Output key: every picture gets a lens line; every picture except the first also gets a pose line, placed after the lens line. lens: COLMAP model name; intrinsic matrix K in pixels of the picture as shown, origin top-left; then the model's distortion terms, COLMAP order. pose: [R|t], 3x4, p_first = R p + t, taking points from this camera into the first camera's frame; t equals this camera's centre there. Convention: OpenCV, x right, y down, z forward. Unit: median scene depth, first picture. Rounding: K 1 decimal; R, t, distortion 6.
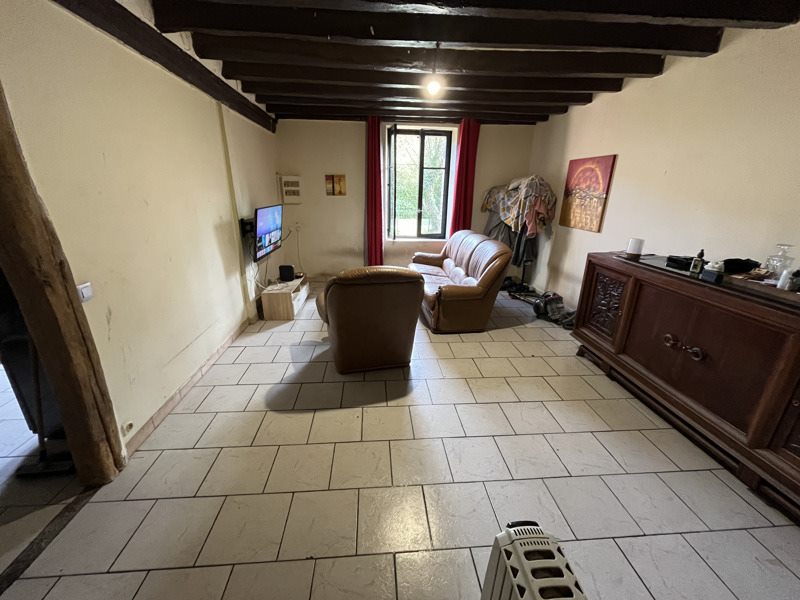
lens RADIAL K [[326.1, 0, 400.0], [0, 326.1, 300.0], [0, 0, 1]] dist [-0.001607, -0.000004]
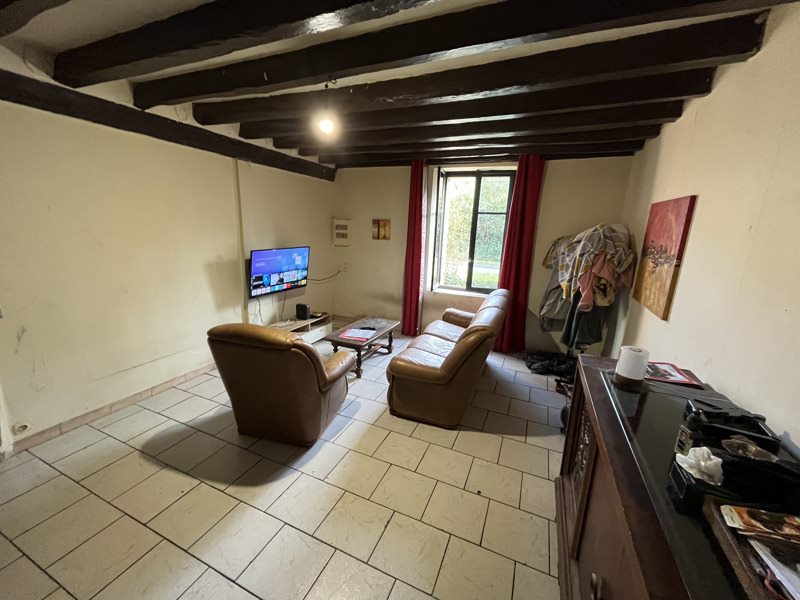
lens RADIAL K [[326.1, 0, 400.0], [0, 326.1, 300.0], [0, 0, 1]] dist [-0.001607, -0.000004]
pose [[0.881461, 0.125539, -0.455264, 0.405549], [-0.175481, 0.982065, -0.068953, -0.107072], [0.438443, 0.140670, 0.887682, 0.228718]]
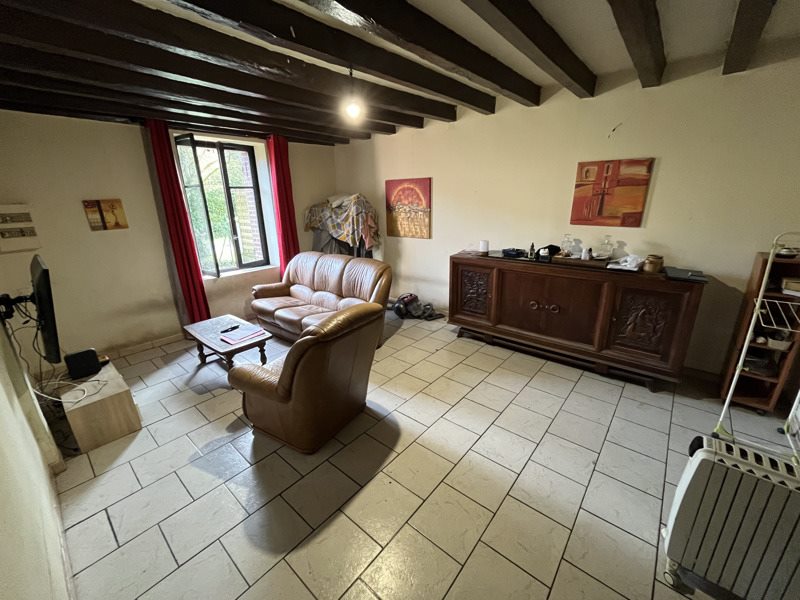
lens RADIAL K [[326.1, 0, 400.0], [0, 326.1, 300.0], [0, 0, 1]] dist [-0.001607, -0.000004]
pose [[0.708669, -0.241106, 0.663066, -0.317586], [0.262856, 0.962364, 0.069004, -0.088167], [-0.654748, 0.125389, 0.745374, 0.159290]]
